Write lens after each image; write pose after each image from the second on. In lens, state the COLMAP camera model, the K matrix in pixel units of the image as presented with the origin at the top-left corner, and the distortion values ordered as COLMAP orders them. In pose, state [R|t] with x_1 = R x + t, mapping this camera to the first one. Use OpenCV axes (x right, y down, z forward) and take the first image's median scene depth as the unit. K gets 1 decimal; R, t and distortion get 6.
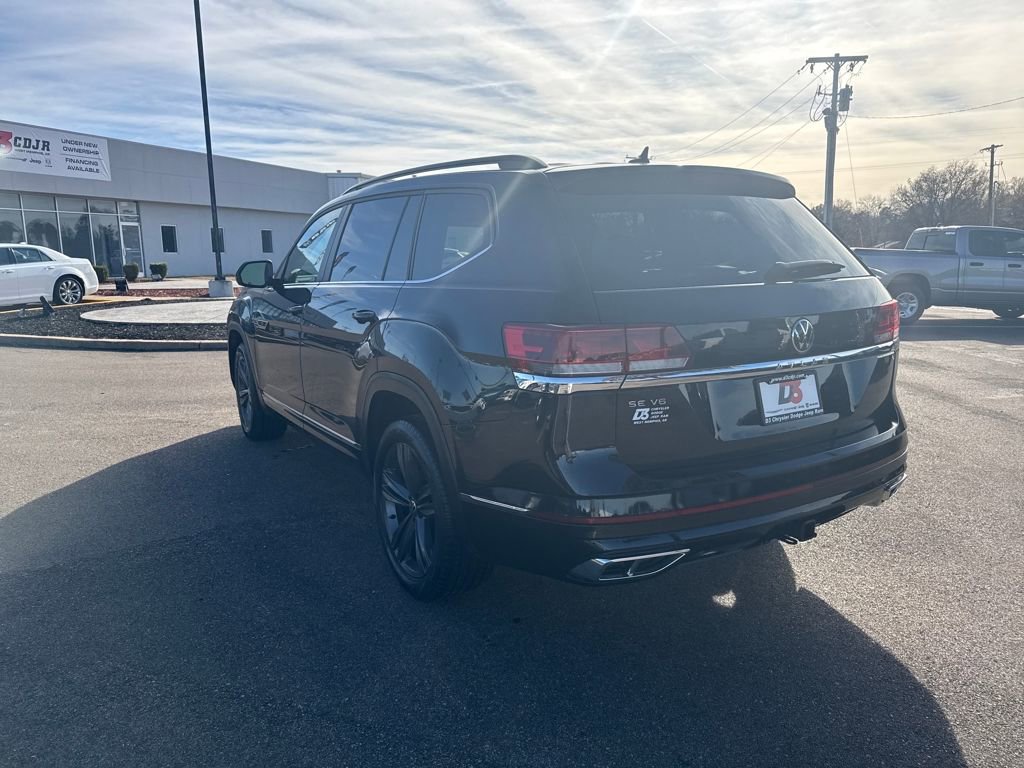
lens RADIAL K [[715.0, 0, 506.2], [0, 715.0, 385.0], [0, 0, 1]] dist [0.018135, -0.026741]
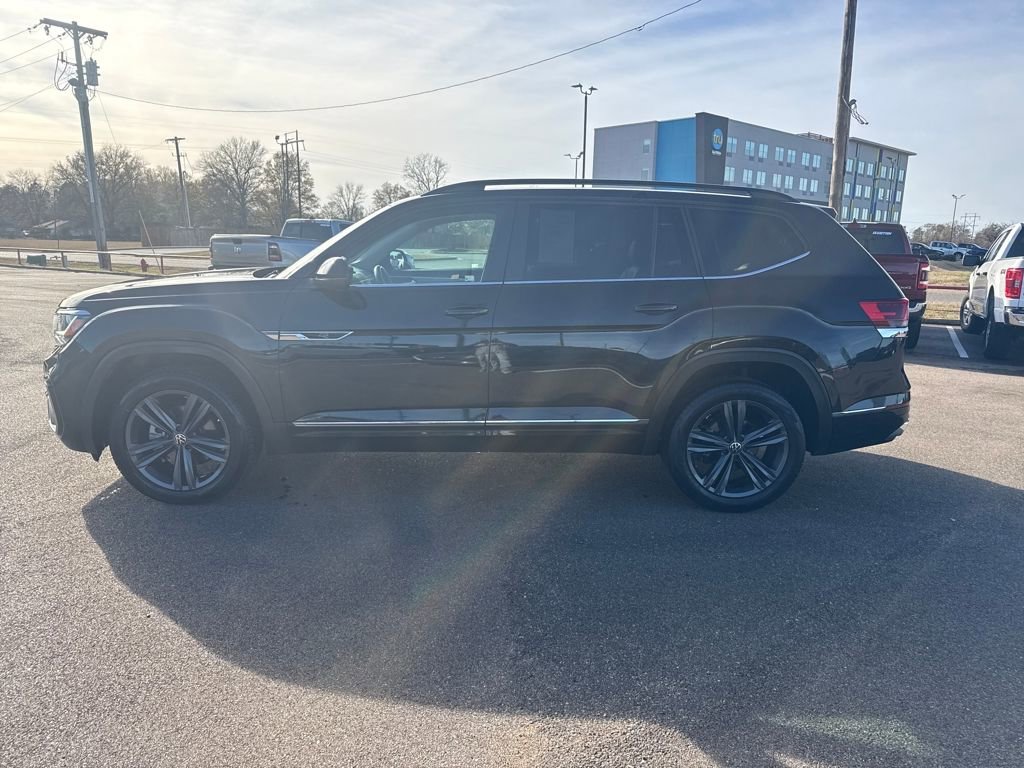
lens RADIAL K [[715.0, 0, 516.4], [0, 715.0, 388.6], [0, 0, 1]] dist [0.018135, -0.026741]
pose [[0.471903, -0.159476, 0.867107, -0.153439], [0.132060, 0.985195, 0.109324, -0.014123], [-0.871704, 0.062920, 0.485976, 0.068952]]
